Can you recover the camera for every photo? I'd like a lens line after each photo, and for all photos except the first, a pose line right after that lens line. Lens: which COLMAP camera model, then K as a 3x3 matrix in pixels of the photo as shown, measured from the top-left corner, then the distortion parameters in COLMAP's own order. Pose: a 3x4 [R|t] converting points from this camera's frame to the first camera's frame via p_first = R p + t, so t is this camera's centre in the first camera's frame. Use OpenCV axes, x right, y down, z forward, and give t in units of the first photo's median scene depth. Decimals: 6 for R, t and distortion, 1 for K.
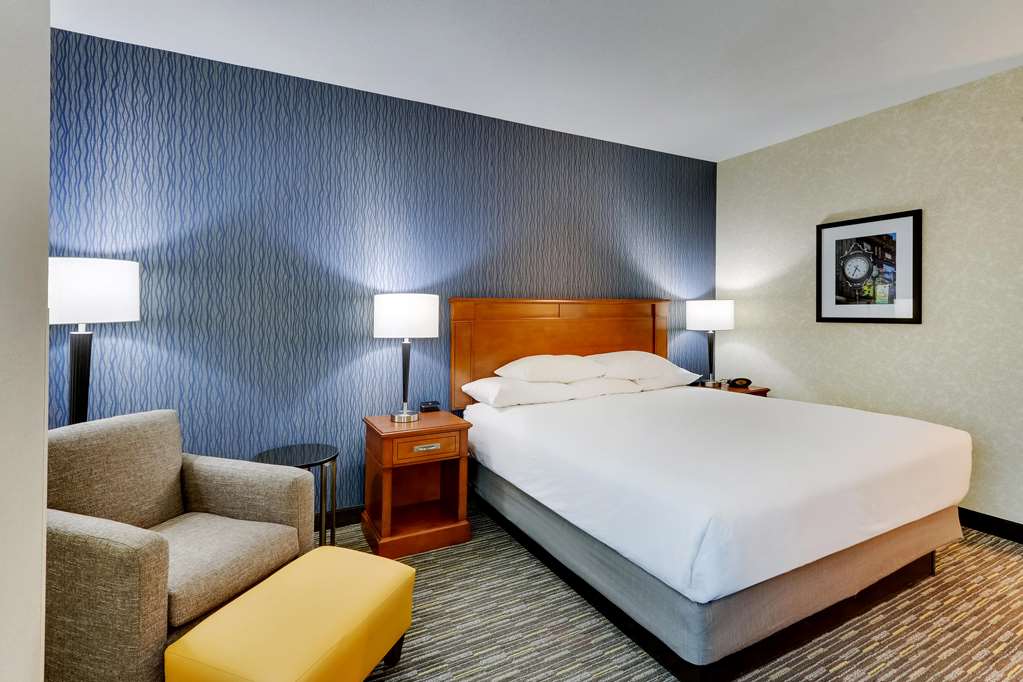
lens RADIAL K [[470.0, 0, 531.4], [0, 470.0, 314.5], [0, 0, 1]] dist [0.001299, 0.001053]
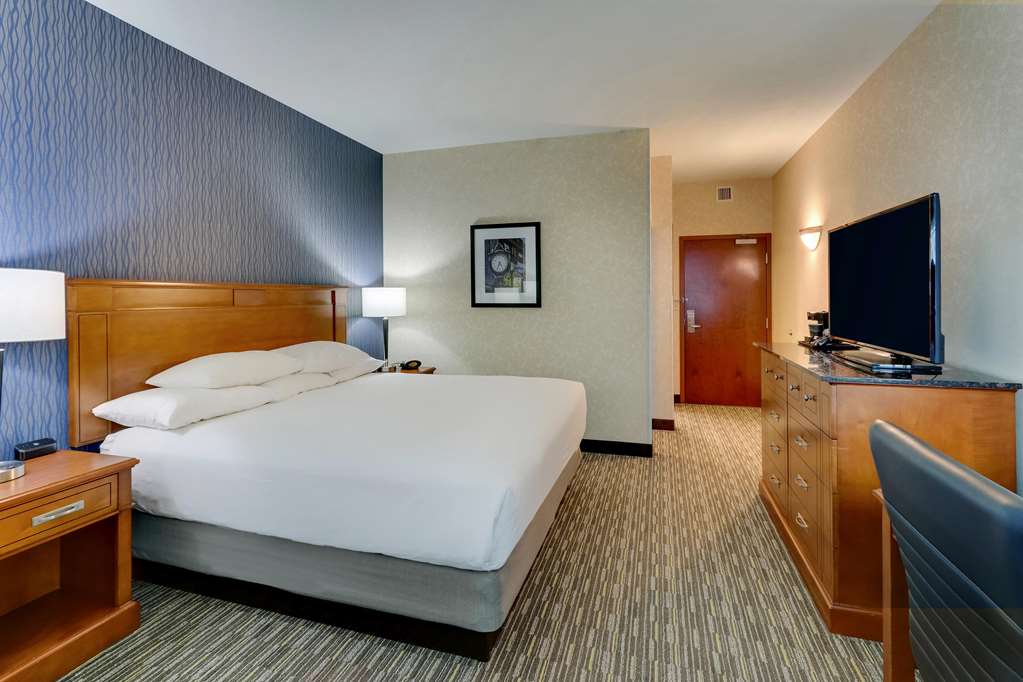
lens RADIAL K [[461.6, 0, 520.2], [0, 461.6, 303.6], [0, 0, 1]] dist [0.000107, 0.000288]
pose [[0.733404, -0.008733, 0.679737, -0.114626], [0.005769, 0.999961, 0.006623, 0.000239], [-0.679769, -0.000936, 0.733426, 0.074168]]
